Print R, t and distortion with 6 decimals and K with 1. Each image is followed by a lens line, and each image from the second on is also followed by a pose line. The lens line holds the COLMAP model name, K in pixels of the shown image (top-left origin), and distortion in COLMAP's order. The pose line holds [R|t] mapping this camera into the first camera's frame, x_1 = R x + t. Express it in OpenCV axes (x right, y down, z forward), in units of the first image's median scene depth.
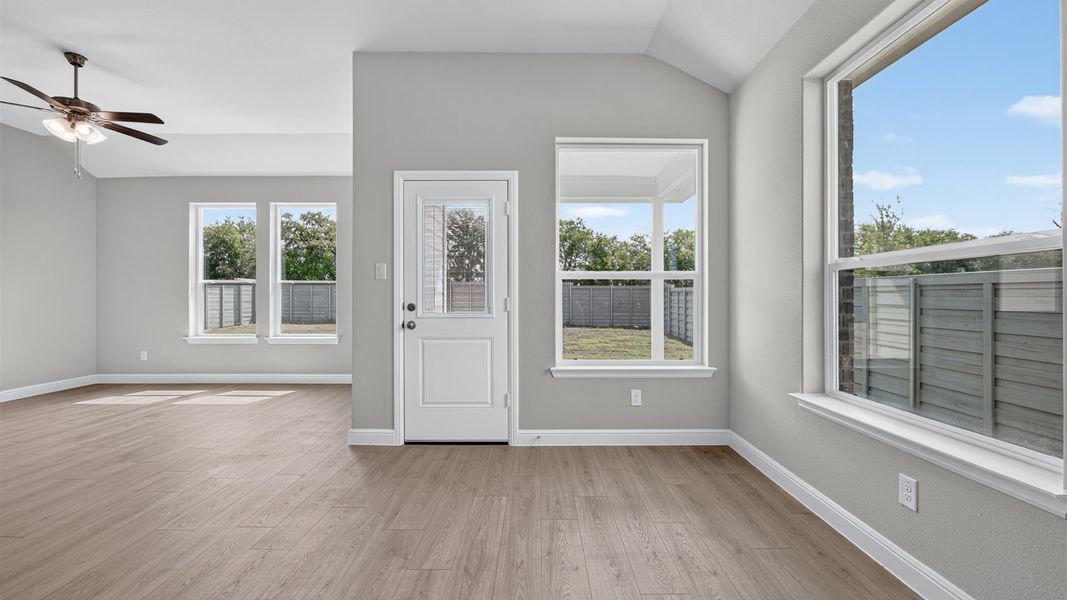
lens RADIAL K [[425.7, 0, 537.1], [0, 425.7, 299.4], [0, 0, 1]] dist [-0.003041, -0.000305]
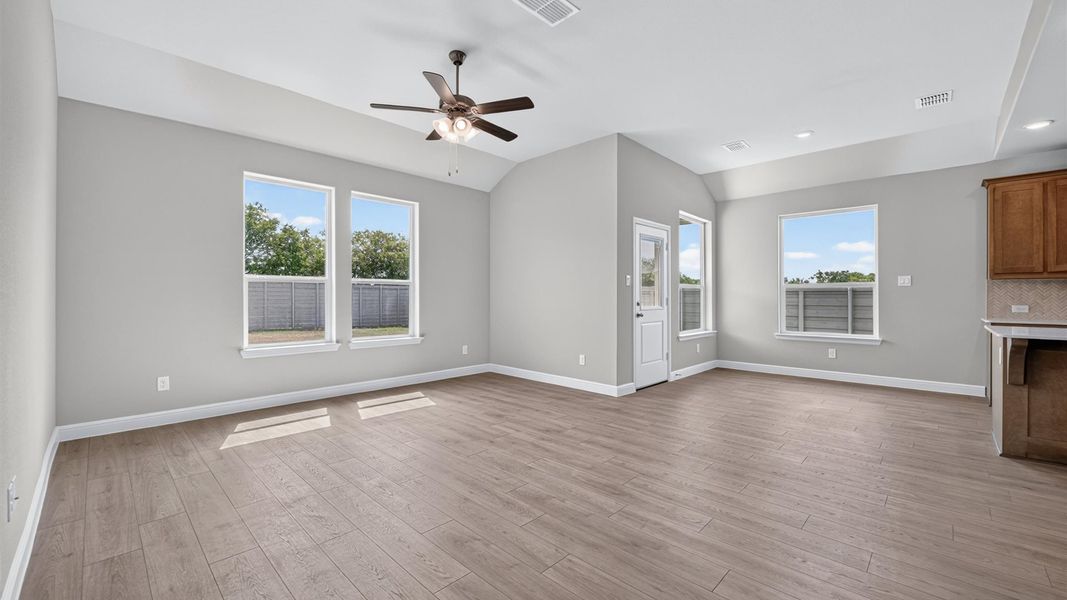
lens RADIAL K [[425.7, 0, 537.1], [0, 425.7, 299.4], [0, 0, 1]] dist [-0.003041, -0.000305]
pose [[0.689514, -0.001977, 0.724269, -1.000482], [0.002697, 0.999996, 0.000162, 0.000971], [-0.724267, 0.001841, 0.689517, 0.107076]]
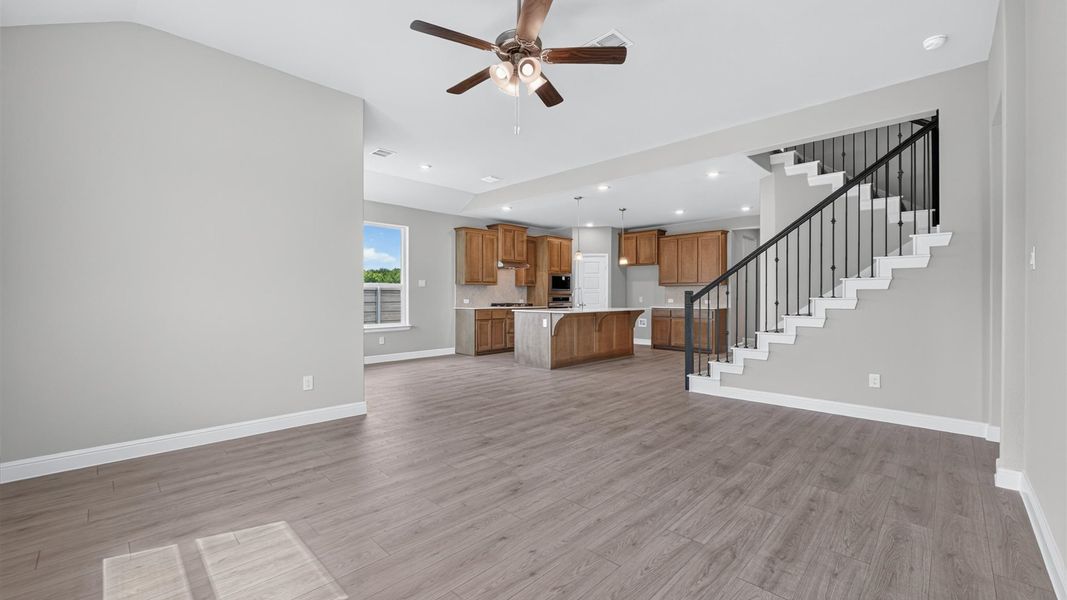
lens RADIAL K [[425.7, 0, 537.1], [0, 425.7, 299.4], [0, 0, 1]] dist [-0.003041, -0.000305]
pose [[-0.723731, -0.007248, 0.690044, -0.977017], [0.001241, 0.999930, 0.011804, -0.003979], [-0.690081, 0.009400, -0.723671, 0.907611]]
